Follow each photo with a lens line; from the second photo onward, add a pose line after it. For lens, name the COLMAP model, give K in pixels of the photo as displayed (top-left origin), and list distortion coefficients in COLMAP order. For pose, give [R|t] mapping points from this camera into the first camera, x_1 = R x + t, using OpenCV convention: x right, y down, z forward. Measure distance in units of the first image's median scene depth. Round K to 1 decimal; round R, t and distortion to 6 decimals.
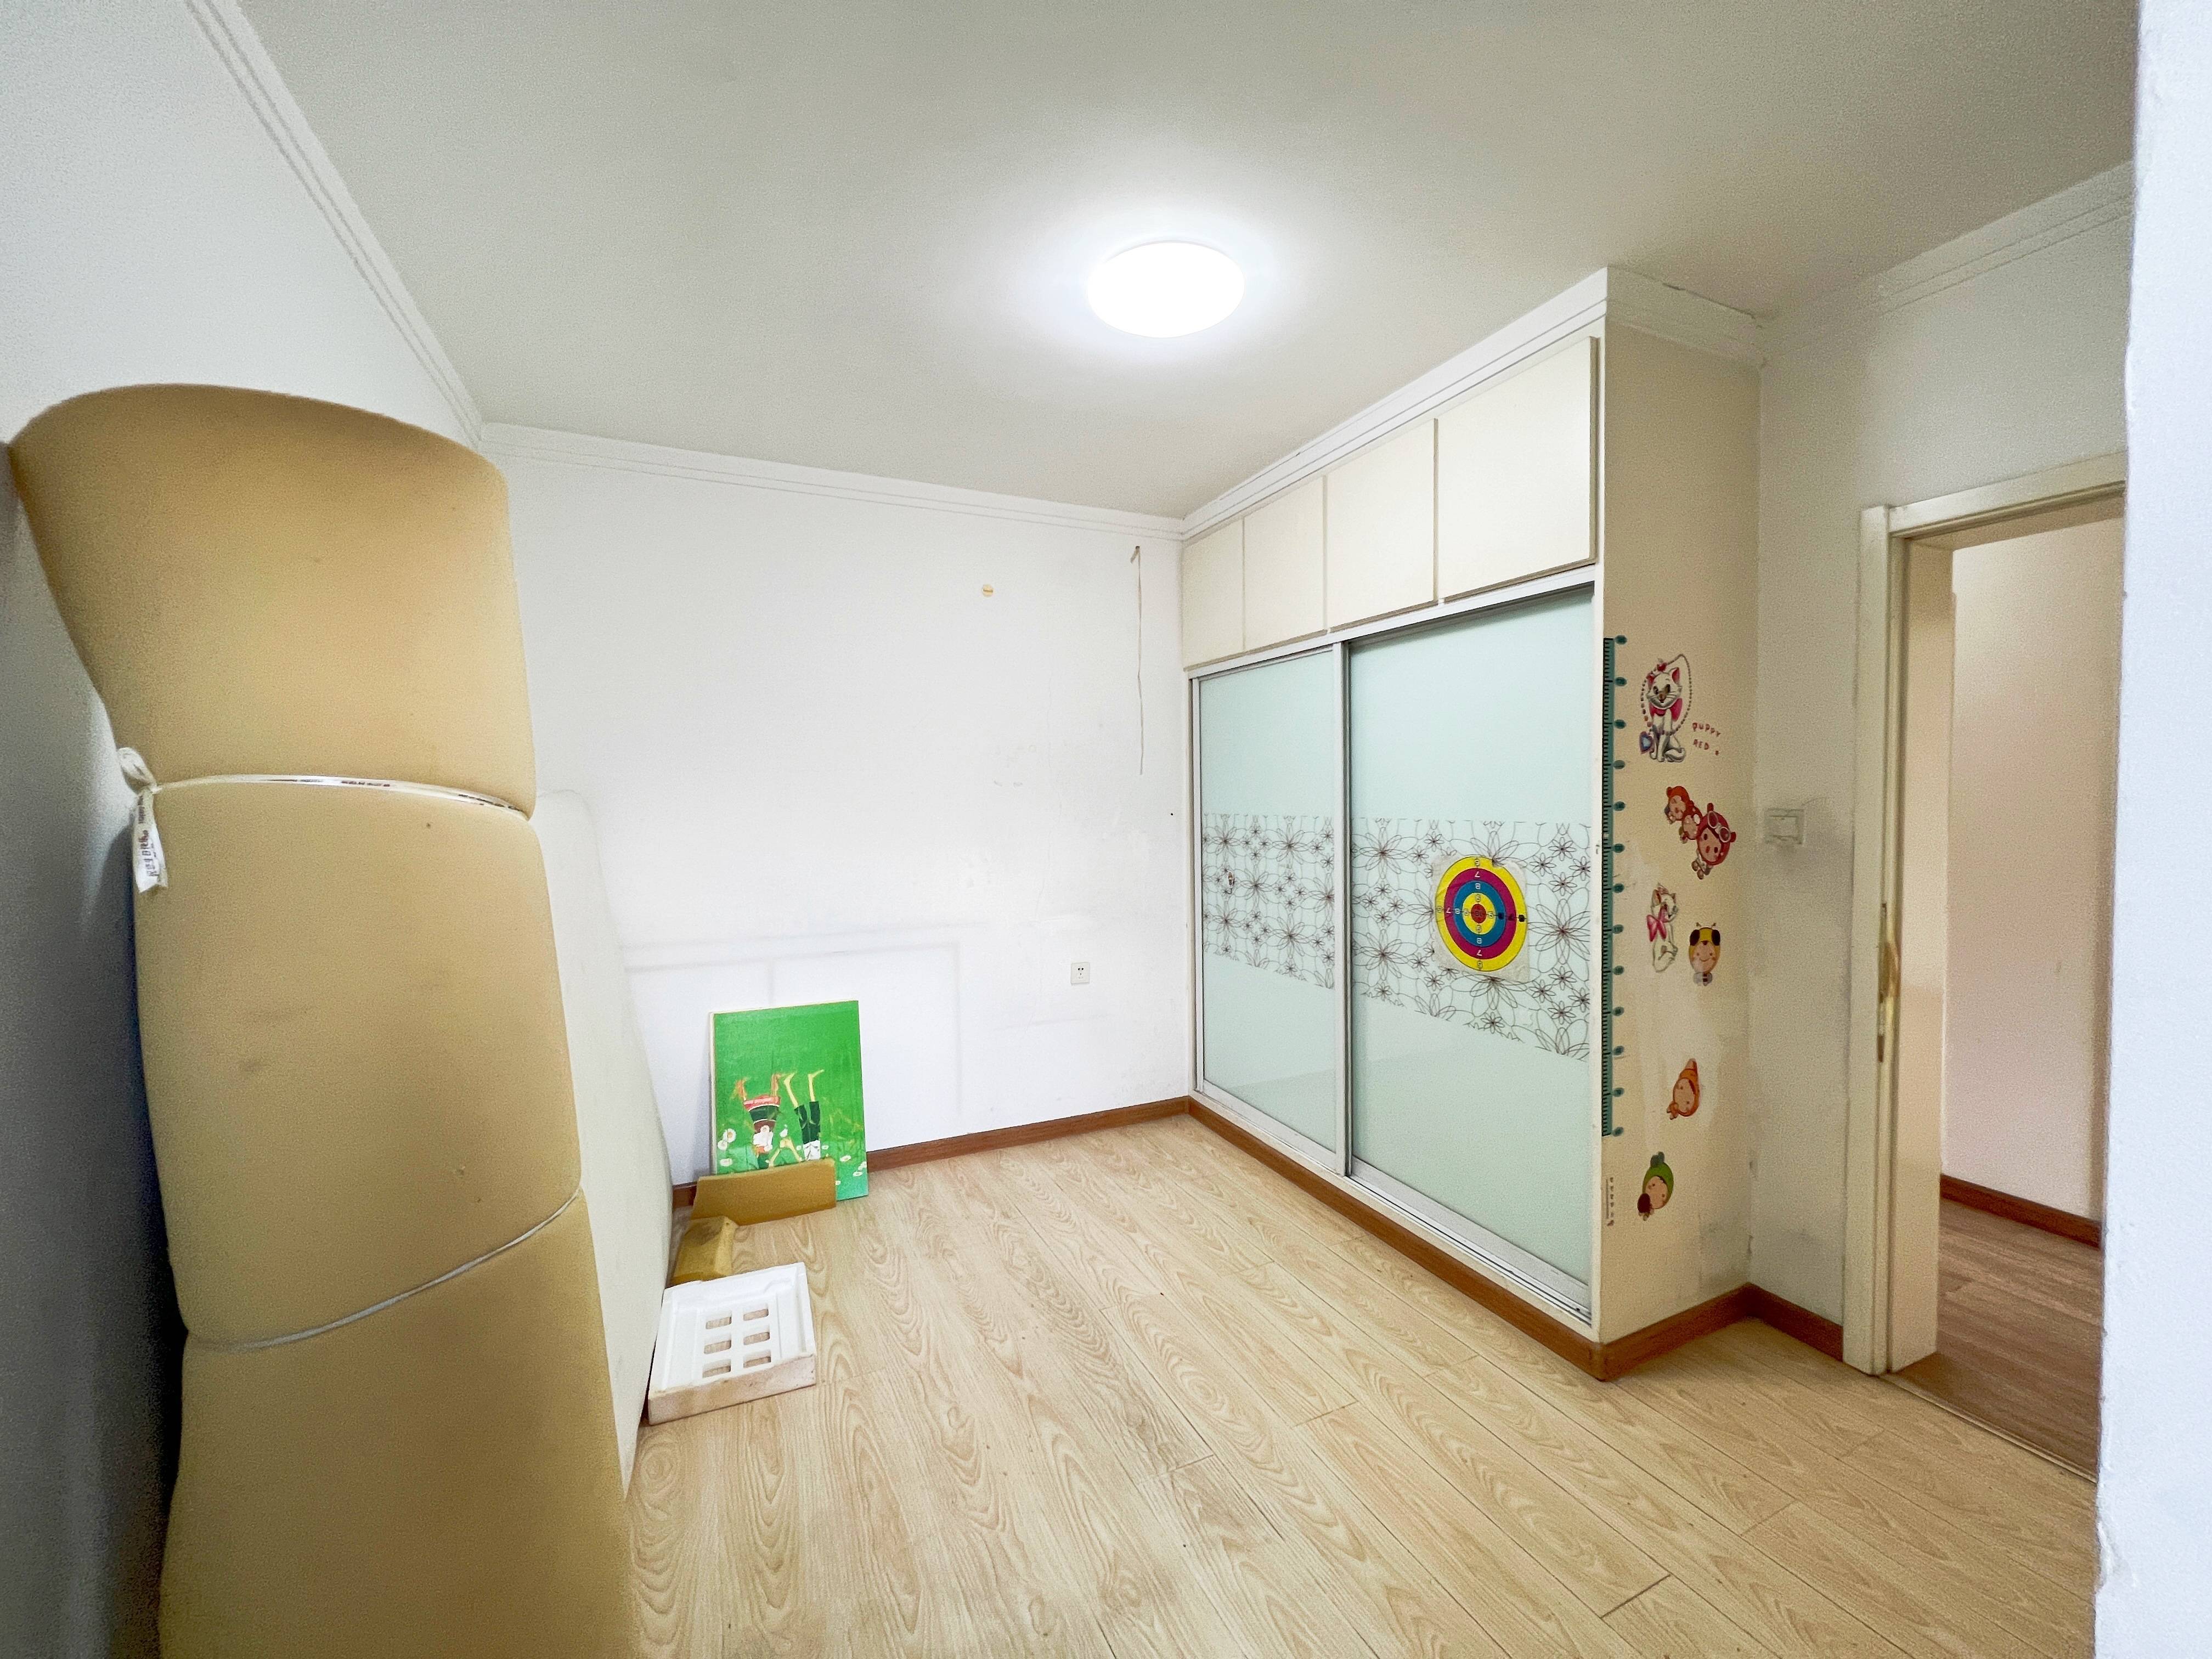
lens RADIAL K [[886.8, 0, 1103.9], [0, 886.8, 825.8], [0, 0, 1]] dist [-0.000574, -0.000080]
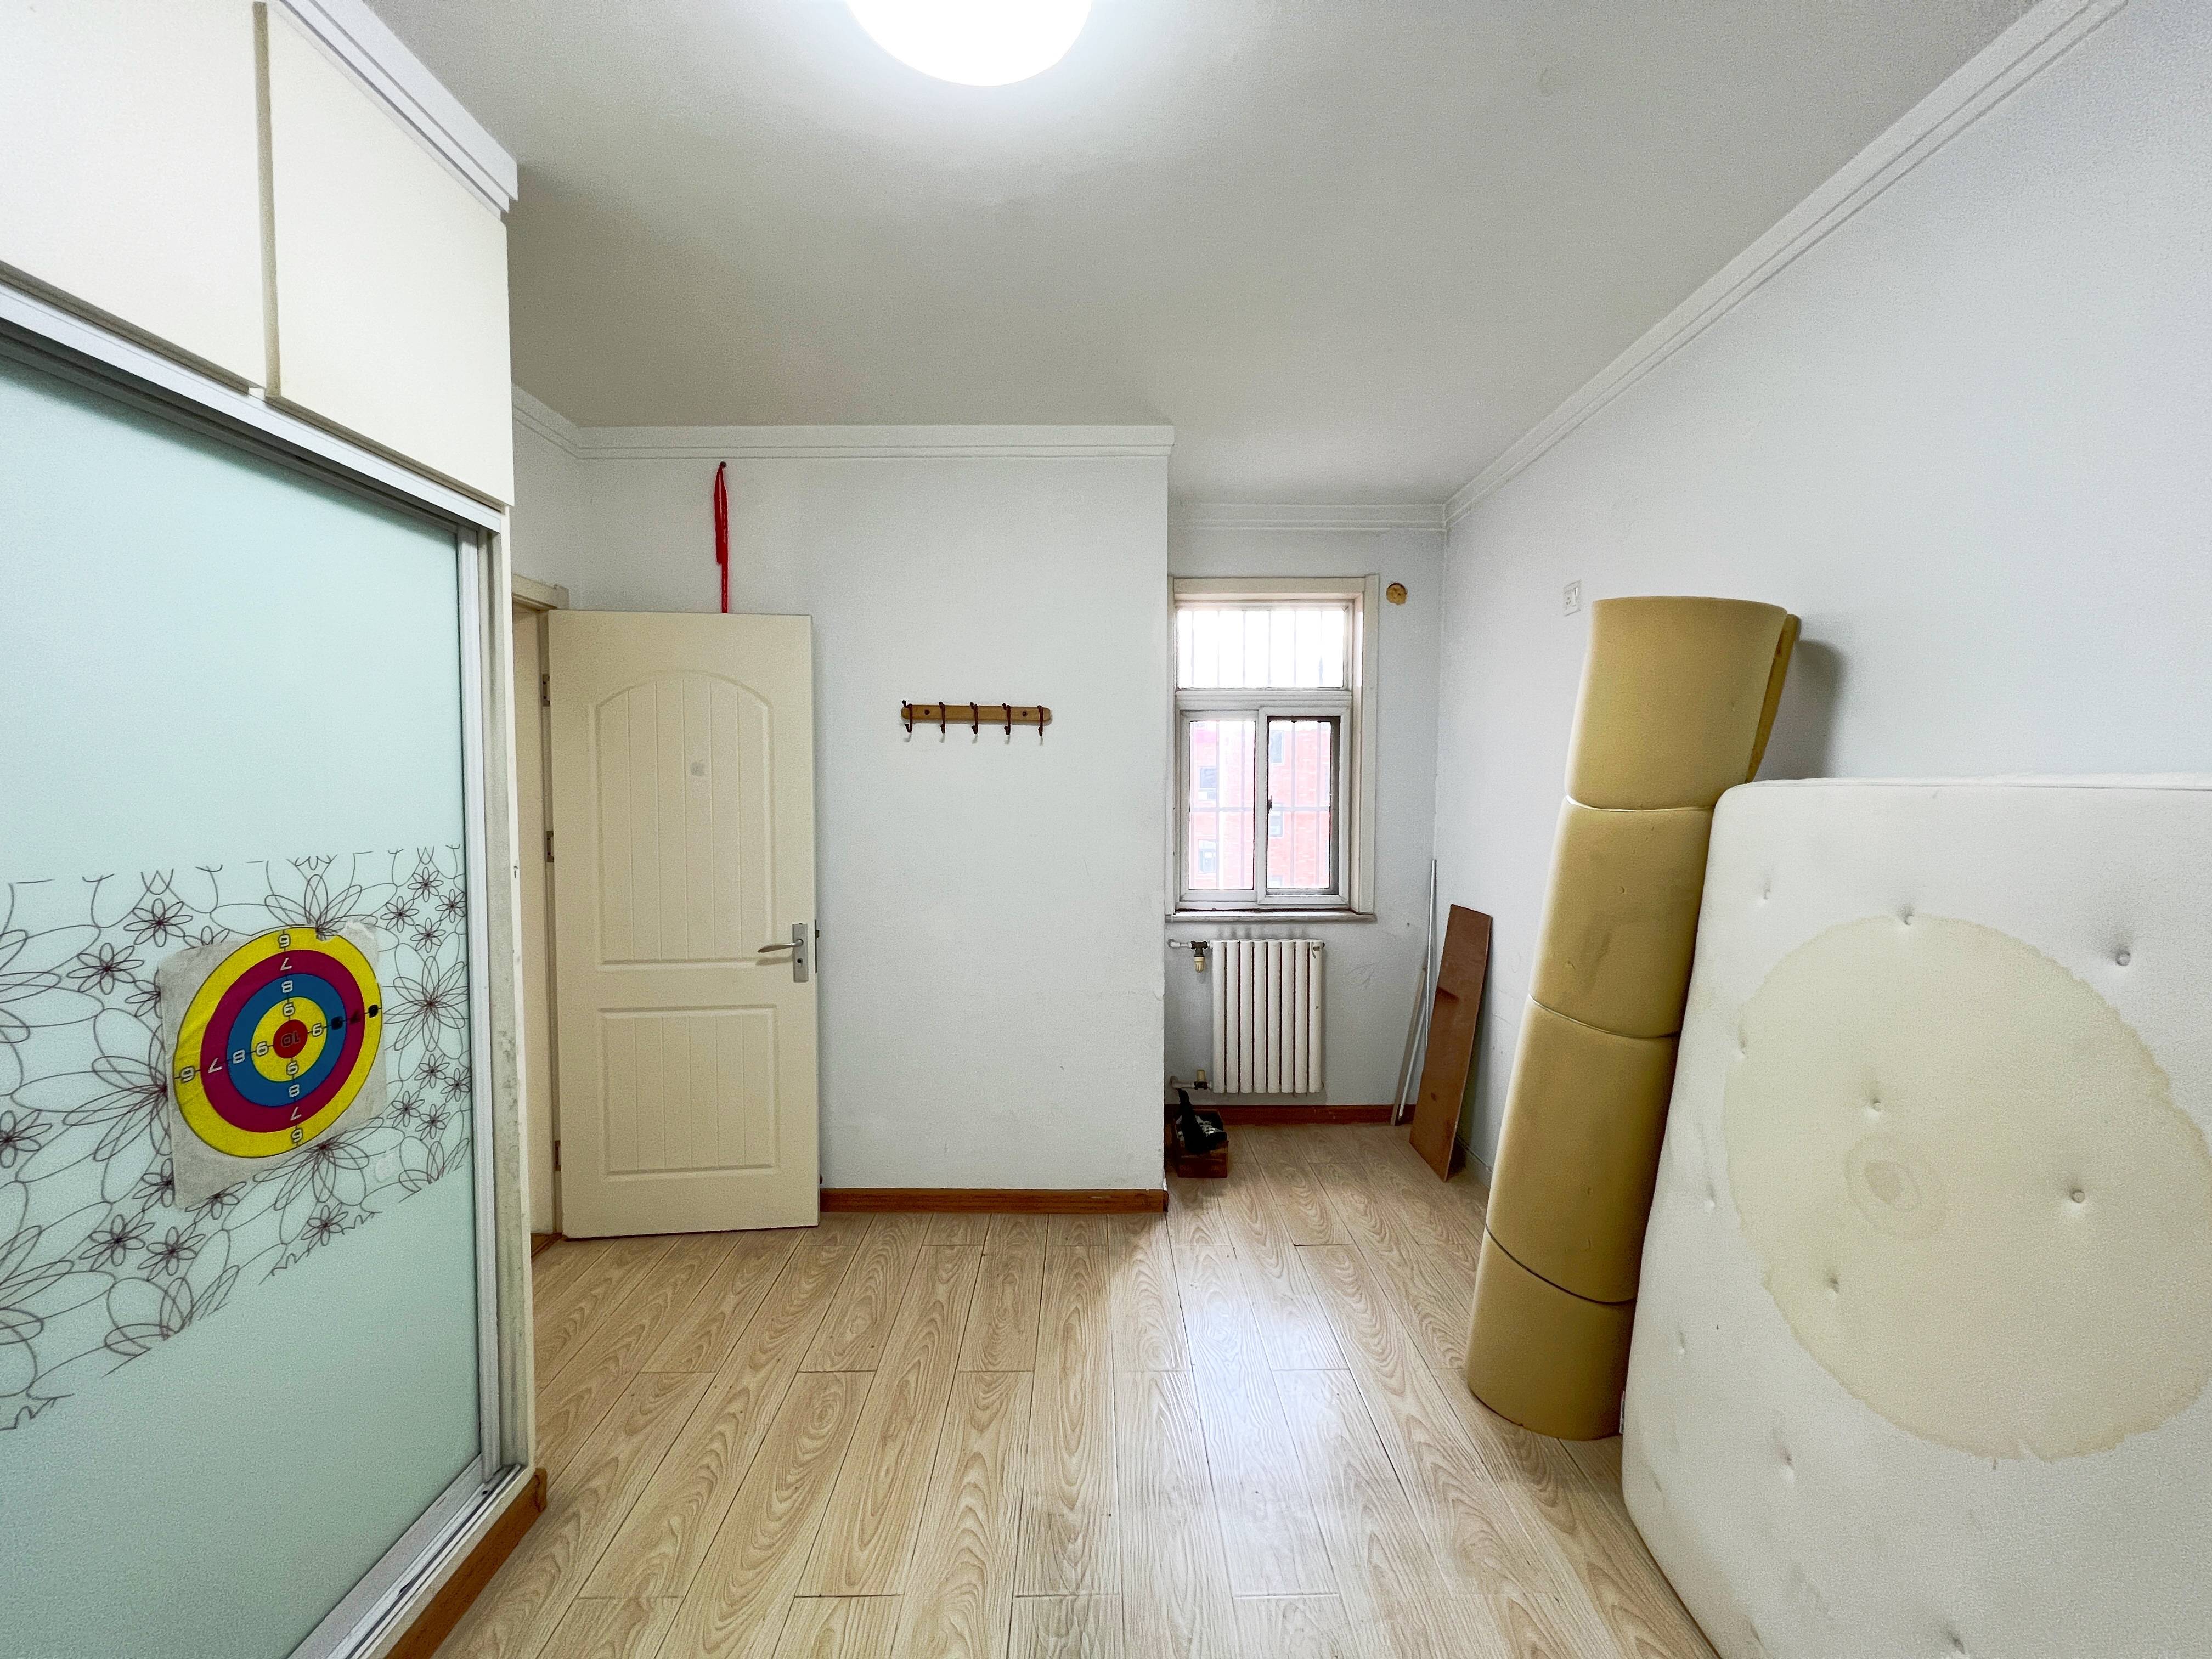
lens RADIAL K [[886.8, 0, 1102.3], [0, 886.8, 823.5], [0, 0, 1]] dist [-0.000574, -0.000080]
pose [[-0.913363, -0.004035, 0.407127, -0.222347], [0.025419, 0.997435, 0.066910, -0.049643], [-0.406352, 0.071462, -0.910918, 1.304329]]
